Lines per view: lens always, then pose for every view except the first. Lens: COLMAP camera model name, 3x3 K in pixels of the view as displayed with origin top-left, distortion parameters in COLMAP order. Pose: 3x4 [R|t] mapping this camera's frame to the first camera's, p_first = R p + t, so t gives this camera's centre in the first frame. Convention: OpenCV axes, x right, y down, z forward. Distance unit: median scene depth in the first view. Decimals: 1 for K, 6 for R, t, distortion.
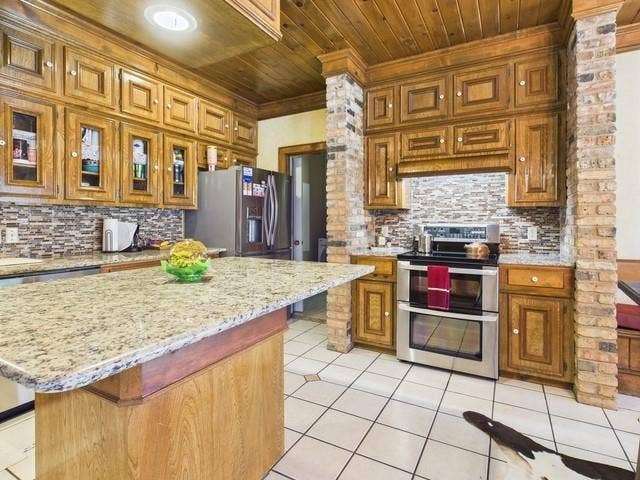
lens RADIAL K [[335.8, 0, 318.8], [0, 335.8, 223.9], [0, 0, 1]] dist [0.000747, 0.000188]
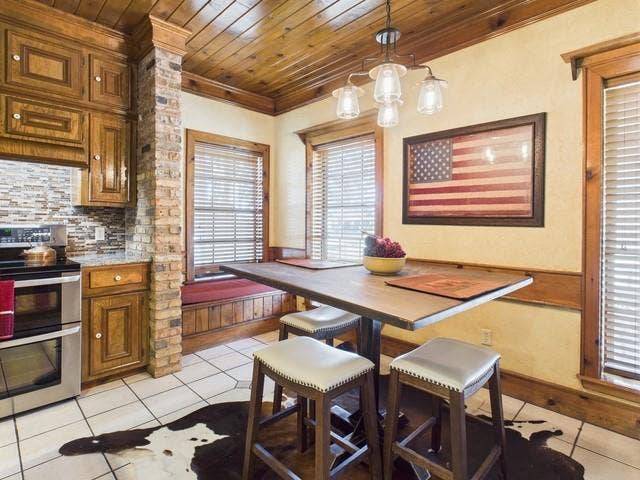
lens RADIAL K [[335.8, 0, 318.8], [0, 335.8, 223.9], [0, 0, 1]] dist [0.000747, 0.000188]
pose [[0.277361, -0.001718, 0.960764, -0.137542], [0.001312, 0.999998, 0.001410, -0.000648], [-0.960765, 0.000870, 0.277363, 0.106335]]
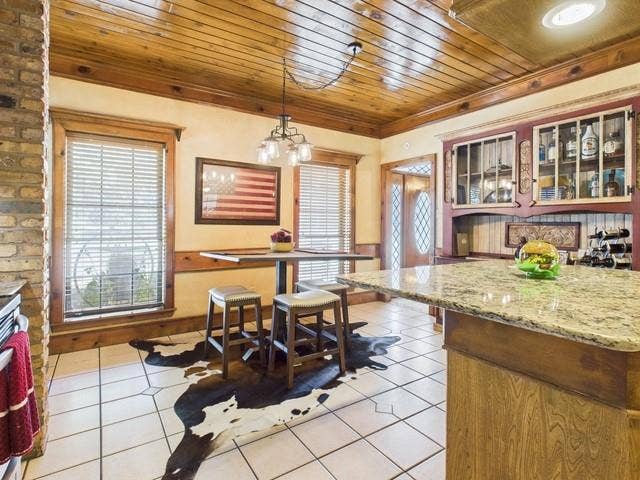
lens RADIAL K [[335.8, 0, 318.8], [0, 335.8, 223.9], [0, 0, 1]] dist [0.000747, 0.000188]
pose [[-0.885369, -0.002268, 0.464884, -0.115224], [-0.000911, 0.999995, 0.003144, -0.003404], [-0.464889, 0.002360, -0.885366, 1.055071]]
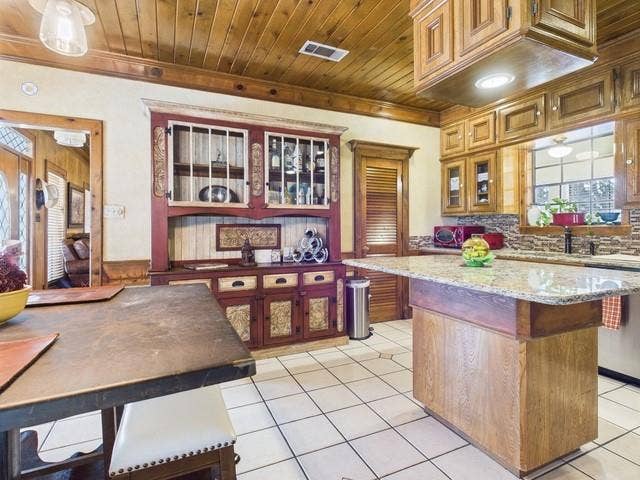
lens RADIAL K [[335.8, 0, 318.8], [0, 335.8, 223.9], [0, 0, 1]] dist [0.000747, 0.000188]
pose [[-0.593535, -0.001442, -0.804807, 0.549856], [-0.003858, 0.999992, 0.001053, -0.008928], [0.804799, 0.003730, -0.593536, 0.592405]]
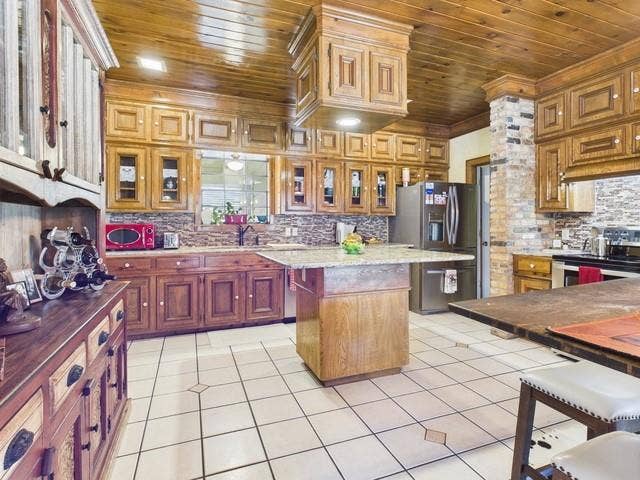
lens RADIAL K [[335.8, 0, 318.8], [0, 335.8, 223.9], [0, 0, 1]] dist [0.000747, 0.000188]
pose [[0.767096, -0.001132, -0.641531, 0.339557], [-0.004984, 0.999958, -0.007723, 0.003433], [0.641513, 0.009121, 0.767058, -0.304335]]
